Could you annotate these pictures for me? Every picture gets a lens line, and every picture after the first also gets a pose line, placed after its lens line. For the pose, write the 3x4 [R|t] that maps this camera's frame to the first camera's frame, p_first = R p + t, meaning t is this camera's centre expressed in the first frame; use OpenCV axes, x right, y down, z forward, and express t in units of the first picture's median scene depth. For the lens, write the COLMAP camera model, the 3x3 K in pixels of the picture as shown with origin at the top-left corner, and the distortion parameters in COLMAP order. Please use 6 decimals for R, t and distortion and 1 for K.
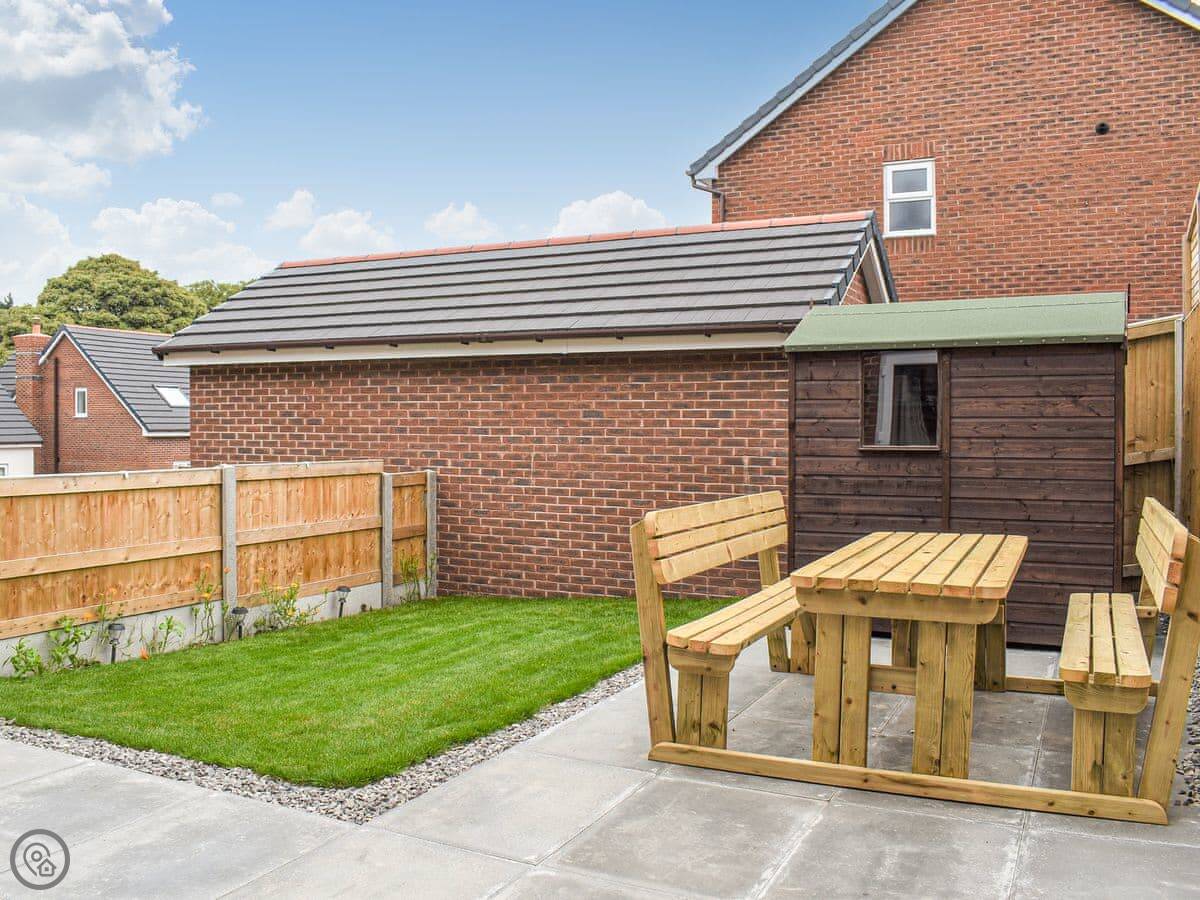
lens RADIAL K [[1100.8, 0, 600.0], [0, 1100.8, 450.0], [0, 0, 1]] dist [-0.105117, 0.019825]
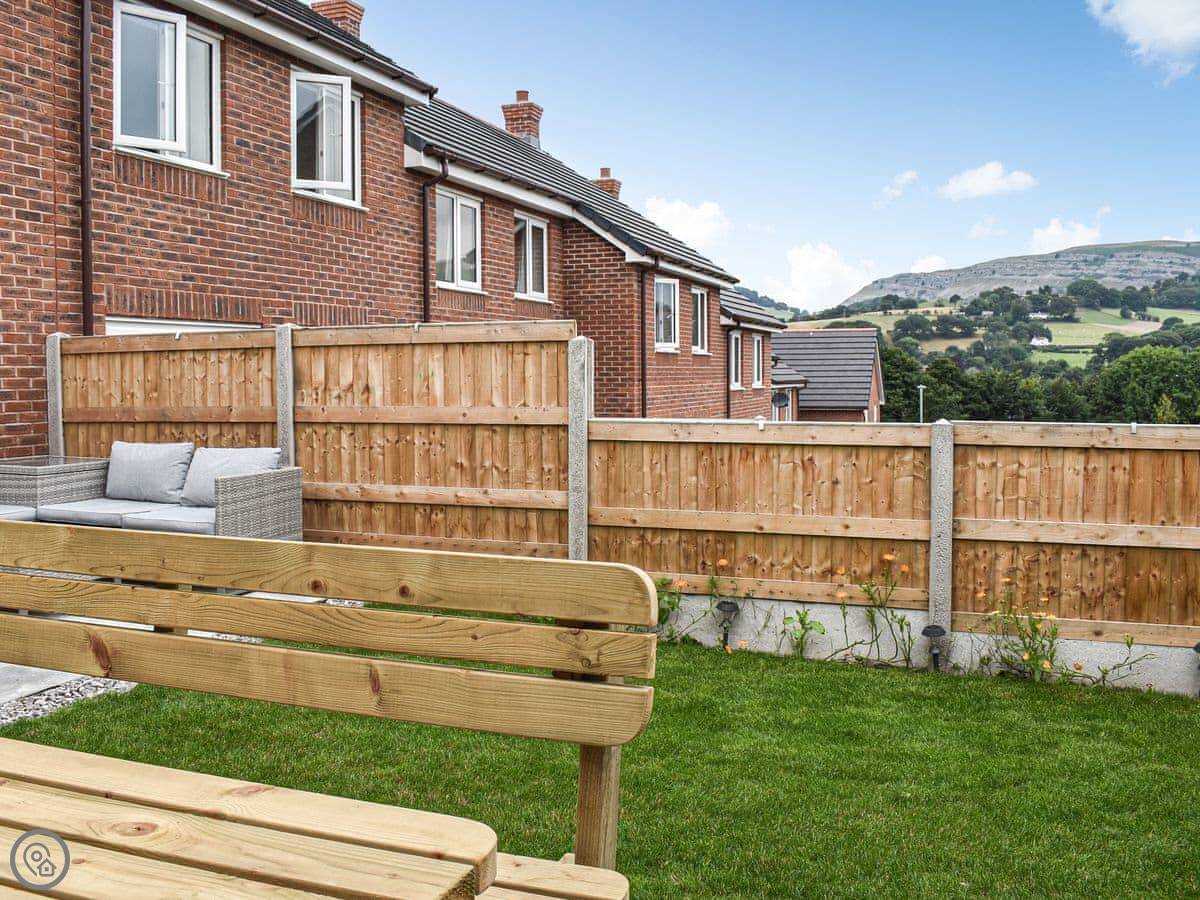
lens RADIAL K [[1100.8, 0, 600.0], [0, 1100.8, 450.0], [0, 0, 1]] dist [-0.105117, 0.019825]
pose [[0.103653, 0.065934, -0.992426, 0.364095], [-0.022330, 0.997703, 0.063953, -0.008316], [0.994363, 0.015532, 0.104888, 0.785479]]
